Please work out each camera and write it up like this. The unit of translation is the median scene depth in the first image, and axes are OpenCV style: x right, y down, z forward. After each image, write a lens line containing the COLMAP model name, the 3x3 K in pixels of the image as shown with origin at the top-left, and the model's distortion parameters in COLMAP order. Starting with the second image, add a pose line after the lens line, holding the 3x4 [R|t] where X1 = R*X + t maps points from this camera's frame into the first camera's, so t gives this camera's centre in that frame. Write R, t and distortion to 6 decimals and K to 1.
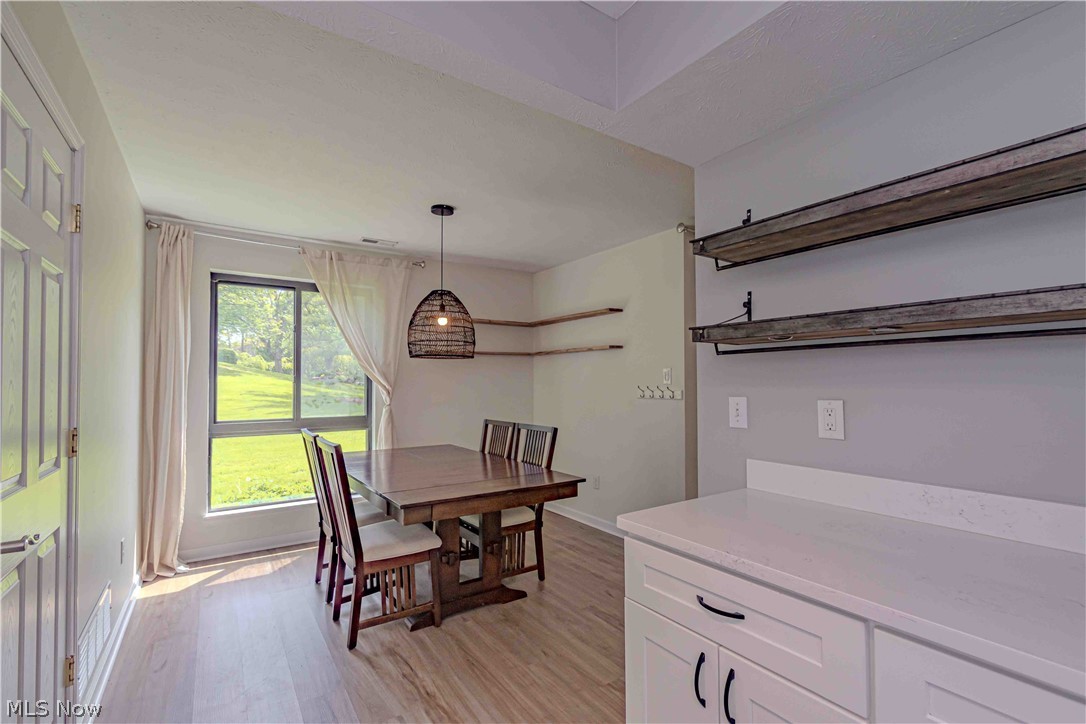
lens RADIAL K [[490.6, 0, 544.3], [0, 490.6, 373.6], [0, 0, 1]] dist [0.001849, 0.000128]
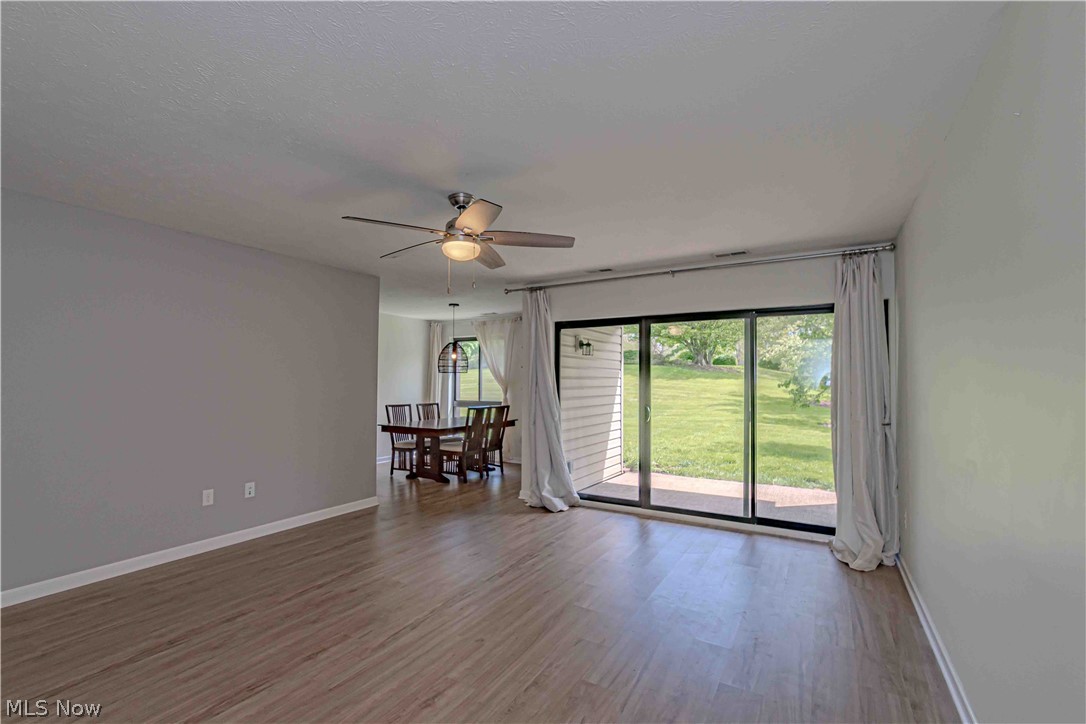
lens RADIAL K [[477.4, 0, 540.1], [0, 477.4, 371.8], [0, 0, 1]] dist [0.000379, -0.000453]
pose [[0.430562, -0.017629, -0.902389, 1.651329], [0.012323, 0.999831, -0.013652, -0.002528], [0.902477, -0.005242, 0.430706, 0.378513]]
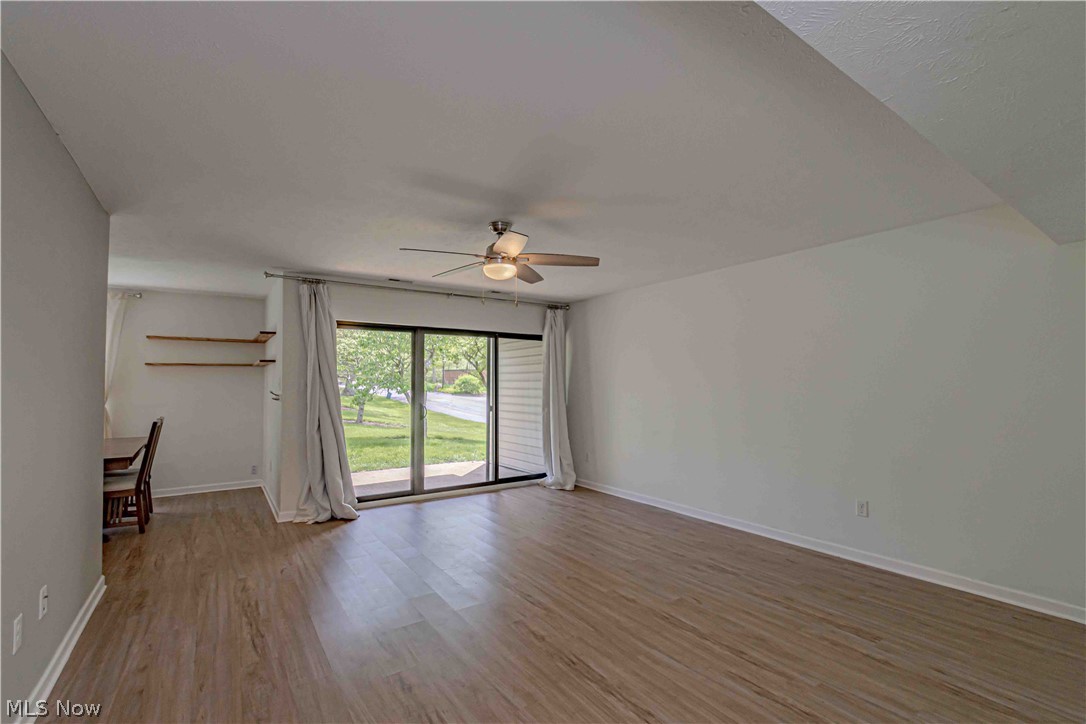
lens RADIAL K [[477.4, 0, 540.1], [0, 477.4, 371.8], [0, 0, 1]] dist [0.000379, -0.000453]
pose [[0.999951, -0.000062, 0.009867, 0.950310], [0.000126, 0.999979, -0.006519, -0.018310], [-0.009866, 0.006519, 0.999930, -0.306024]]
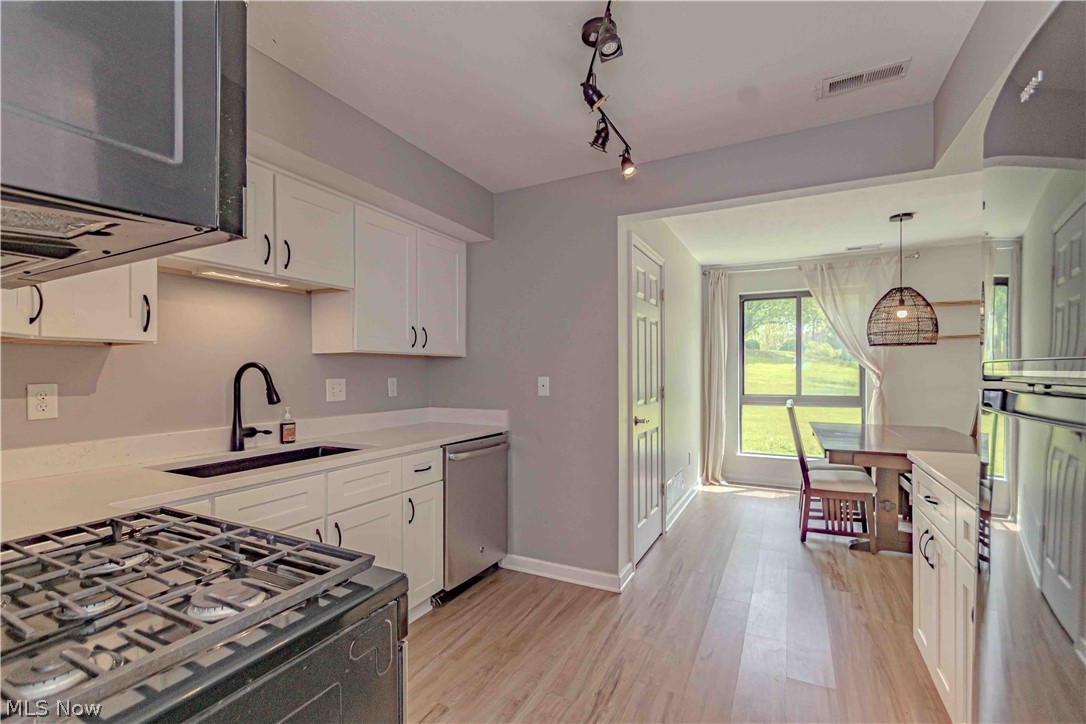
lens RADIAL K [[490.6, 0, 544.3], [0, 490.6, 373.6], [0, 0, 1]] dist [0.001849, 0.000128]
pose [[0.492557, 0.003758, -0.870272, 0.337649], [0.018131, 0.999729, 0.014579, 0.002714], [0.870091, -0.022960, 0.492356, -0.270301]]
